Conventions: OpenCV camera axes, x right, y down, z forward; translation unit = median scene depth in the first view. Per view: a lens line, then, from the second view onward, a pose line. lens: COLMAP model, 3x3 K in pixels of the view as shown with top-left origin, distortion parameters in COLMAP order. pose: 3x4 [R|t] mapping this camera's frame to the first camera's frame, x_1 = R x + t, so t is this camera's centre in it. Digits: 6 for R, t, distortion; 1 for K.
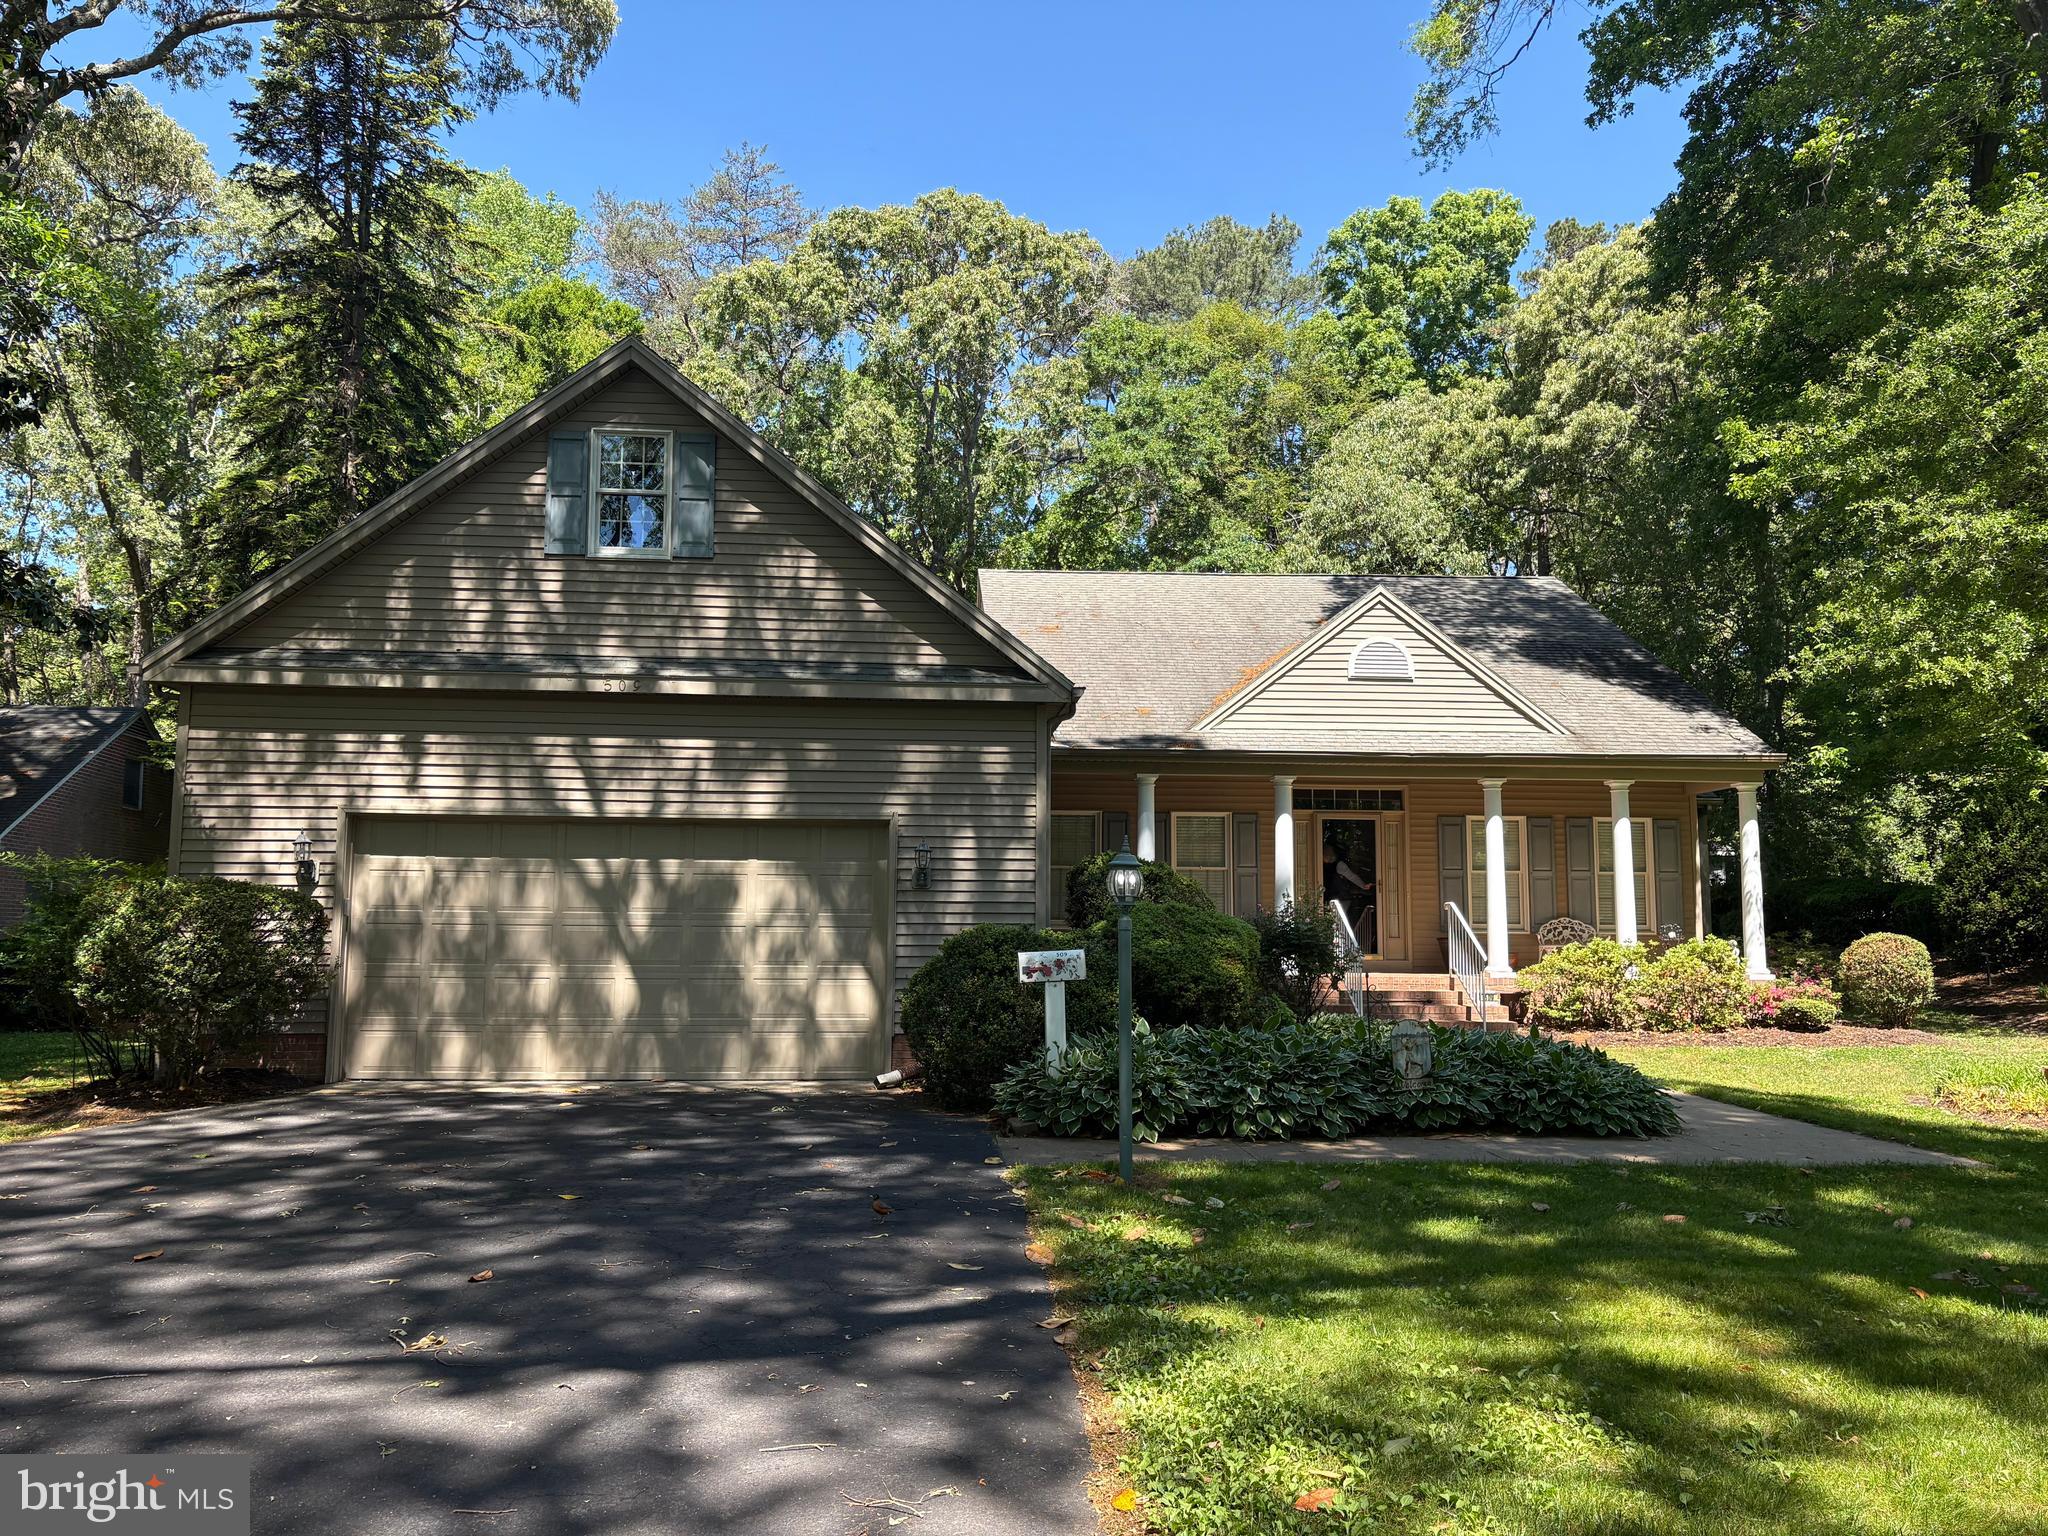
lens RADIAL K [[1532.3, 0, 1024.0], [0, 1532.3, 768.0], [0, 0, 1]] dist [0.070793, -0.110008]
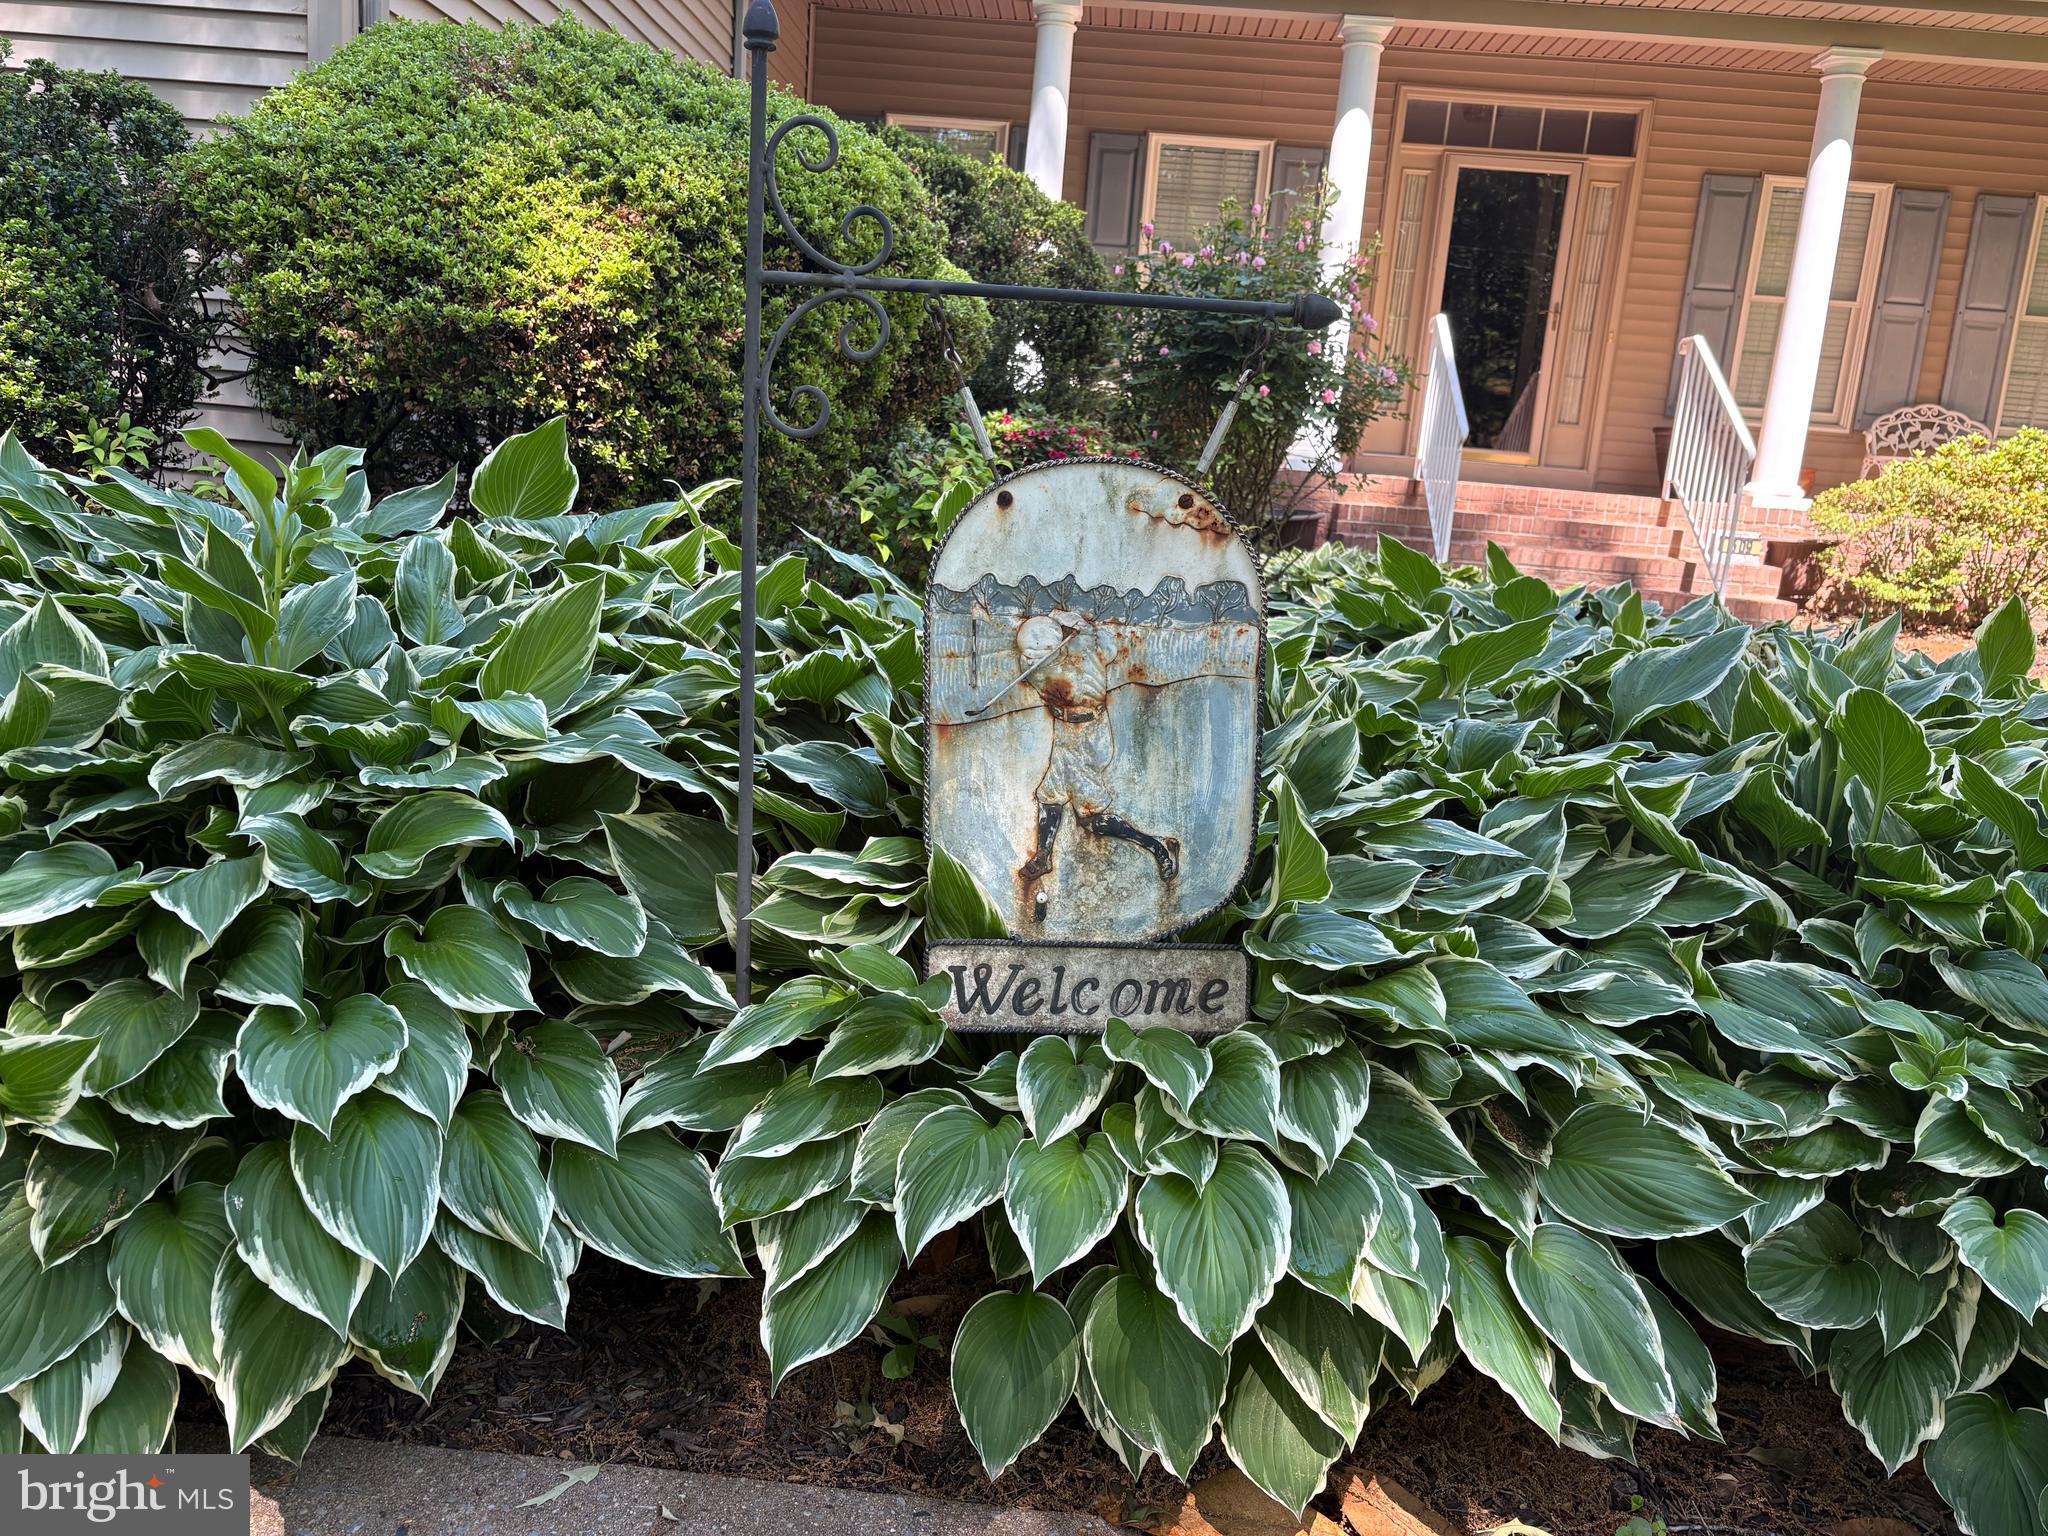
lens RADIAL K [[1532.3, 0, 1024.0], [0, 1532.3, 768.0], [0, 0, 1]] dist [0.070793, -0.110008]
pose [[0.987916, 0.102006, -0.116691, 0.199979], [-0.063246, 0.952675, 0.297338, 0.116564], [0.141499, -0.286365, 0.947614, 0.680619]]
